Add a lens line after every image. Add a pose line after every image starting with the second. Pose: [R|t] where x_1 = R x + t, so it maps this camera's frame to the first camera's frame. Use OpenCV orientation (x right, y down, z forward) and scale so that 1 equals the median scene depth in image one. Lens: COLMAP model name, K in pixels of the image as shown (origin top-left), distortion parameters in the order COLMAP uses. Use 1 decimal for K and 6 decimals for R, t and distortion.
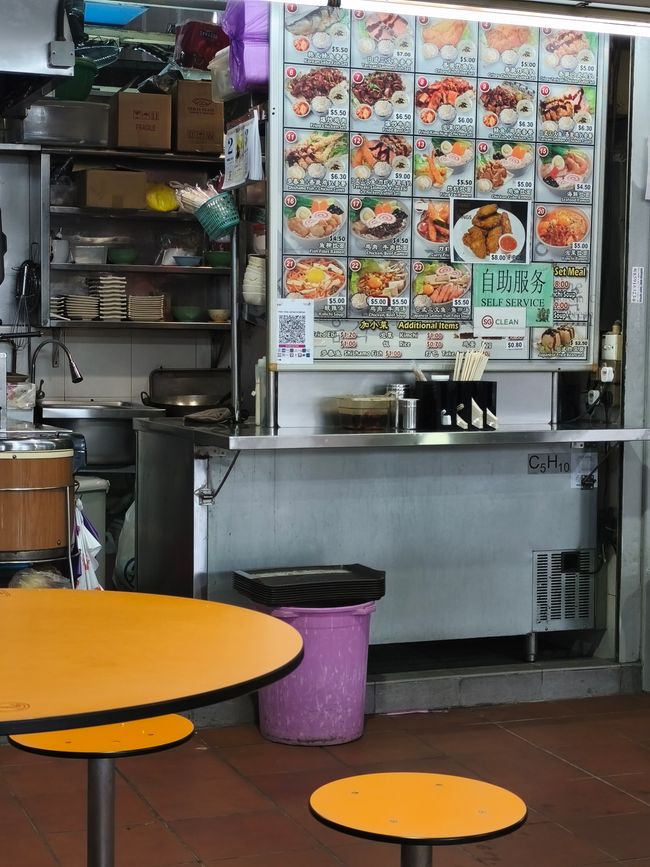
lens RADIAL K [[1623.5, 0, 325.1], [0, 1623.5, 433.4], [0, 0, 1]] dist [0.098203, 0.000000]
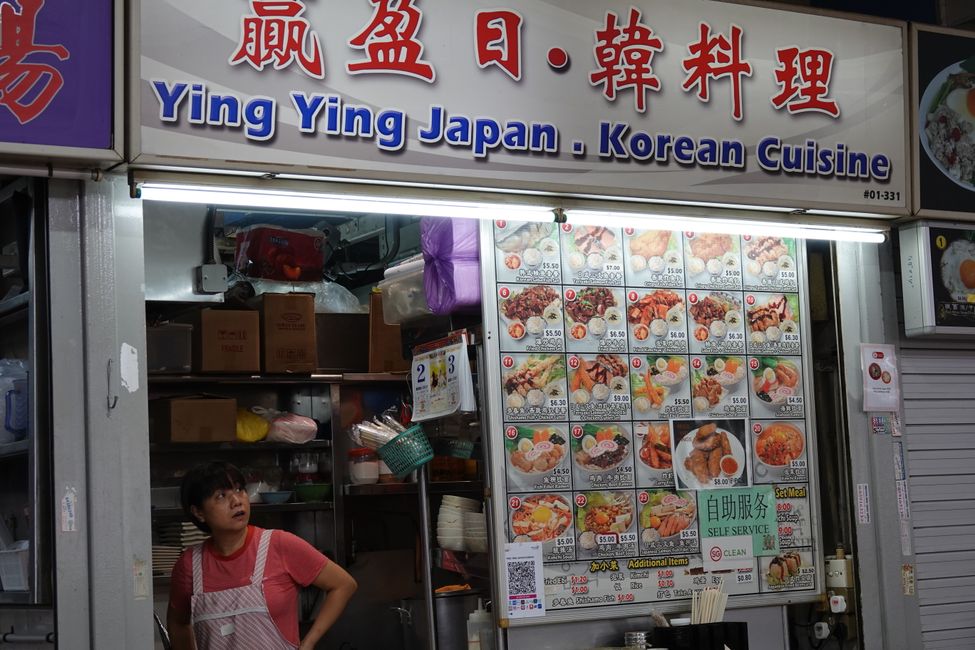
lens RADIAL K [[1871.7, 0, 487.7], [0, 1871.7, 325.3], [0, 0, 1]] dist [0.100827, 0.000000]
pose [[0.979354, -0.039377, 0.198279, -0.225228], [0.072839, 0.983698, -0.164415, -0.031894], [-0.188572, 0.175463, 0.966257, 0.002381]]
